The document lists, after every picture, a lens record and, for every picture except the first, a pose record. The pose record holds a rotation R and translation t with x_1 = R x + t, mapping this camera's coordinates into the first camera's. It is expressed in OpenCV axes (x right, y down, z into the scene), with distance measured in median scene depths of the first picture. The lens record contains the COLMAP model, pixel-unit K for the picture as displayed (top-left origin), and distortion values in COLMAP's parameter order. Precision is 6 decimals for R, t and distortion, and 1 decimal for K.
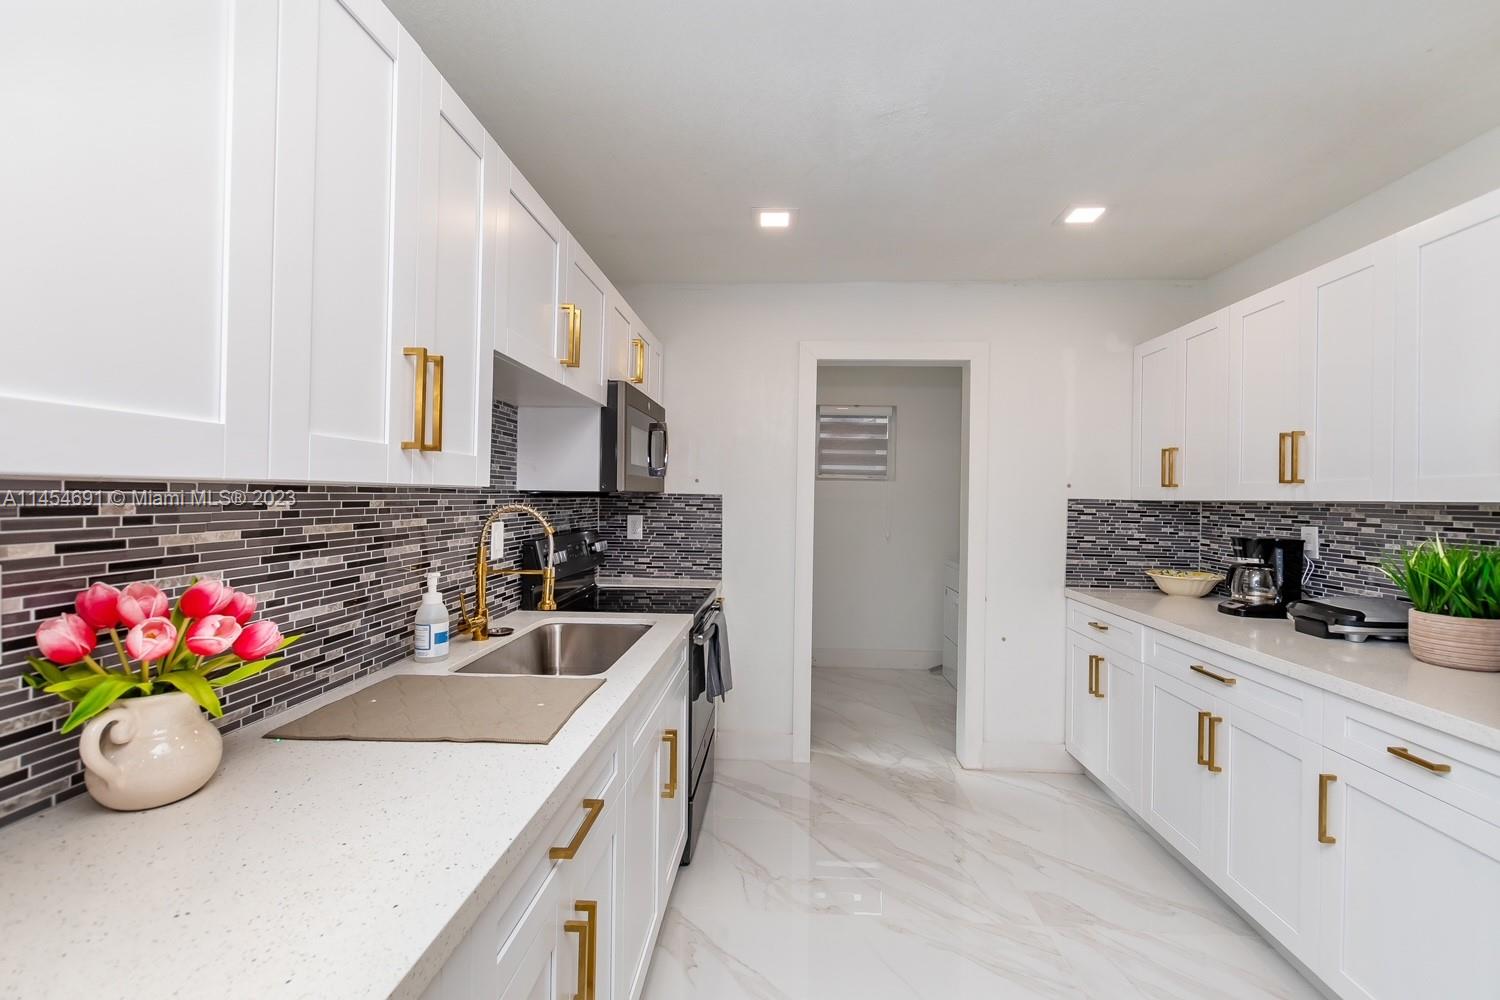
lens RADIAL K [[653.0, 0, 752.3], [0, 653.0, 494.4], [0, 0, 1]] dist [0.000533, 0.000076]
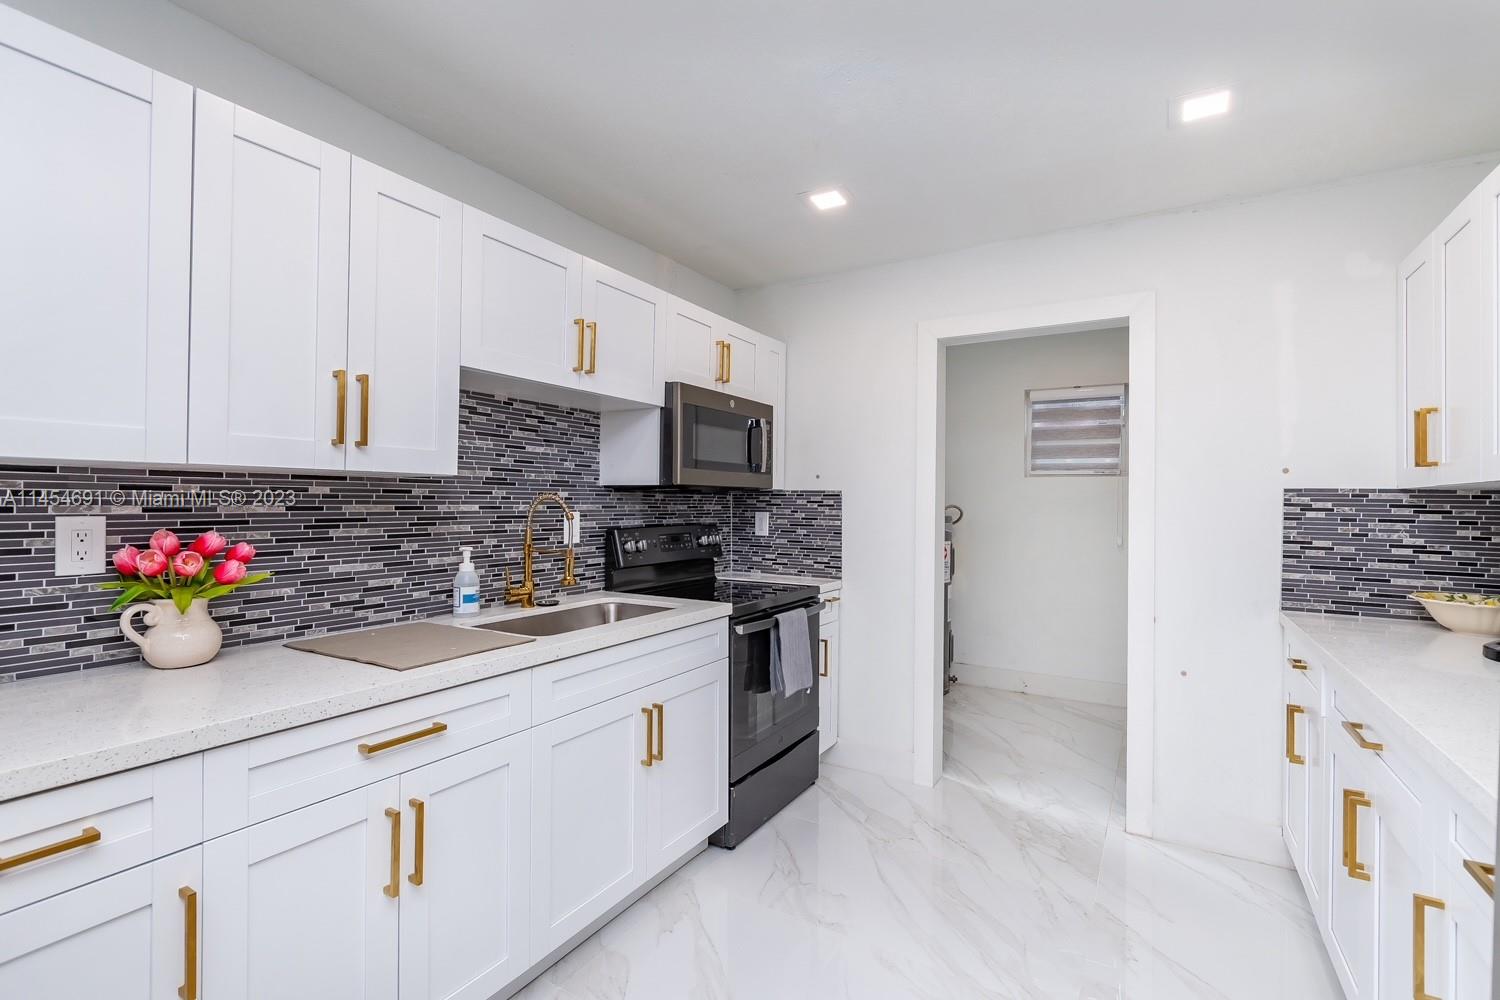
lens RADIAL K [[683.3, 0, 744.8], [0, 683.3, 495.2], [0, 0, 1]] dist [0.001495, -0.000067]
pose [[0.881010, -0.011705, -0.472952, 0.343651], [0.005400, 0.999878, -0.014686, 0.023833], [0.473066, 0.010385, 0.880966, 0.051235]]
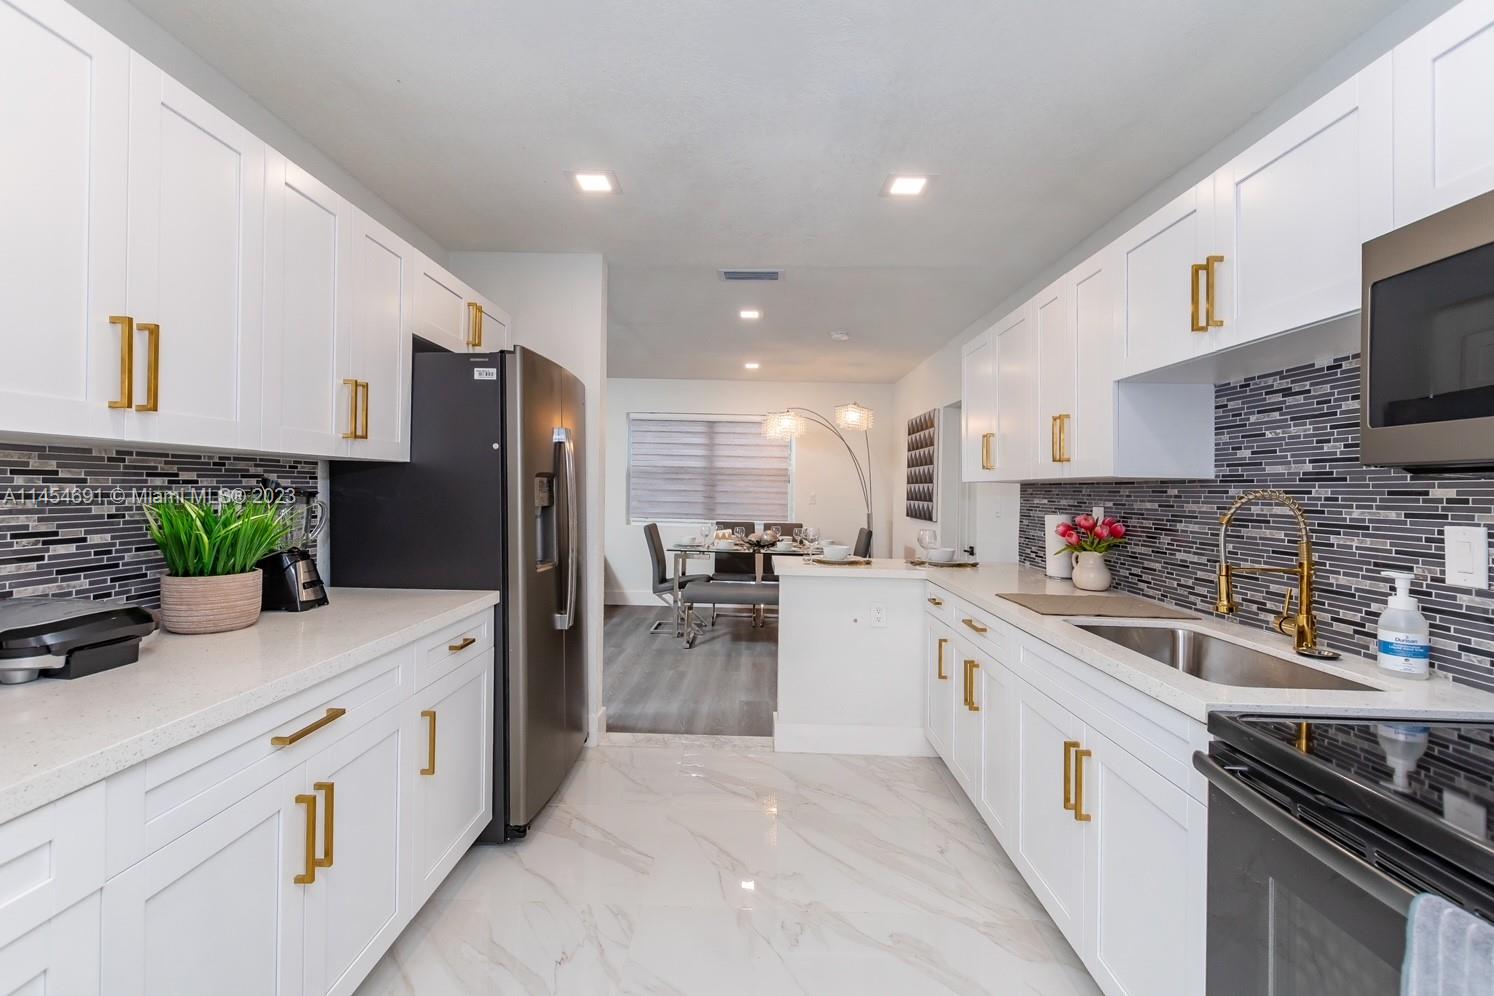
lens RADIAL K [[650.4, 0, 749.3], [0, 650.4, 492.4], [0, 0, 1]] dist [0.000533, 0.000076]
pose [[-0.998507, -0.036432, -0.040691, 0.229407], [-0.036494, 0.999334, 0.000785, 0.025841], [0.040635, 0.002269, -0.999171, 1.180863]]
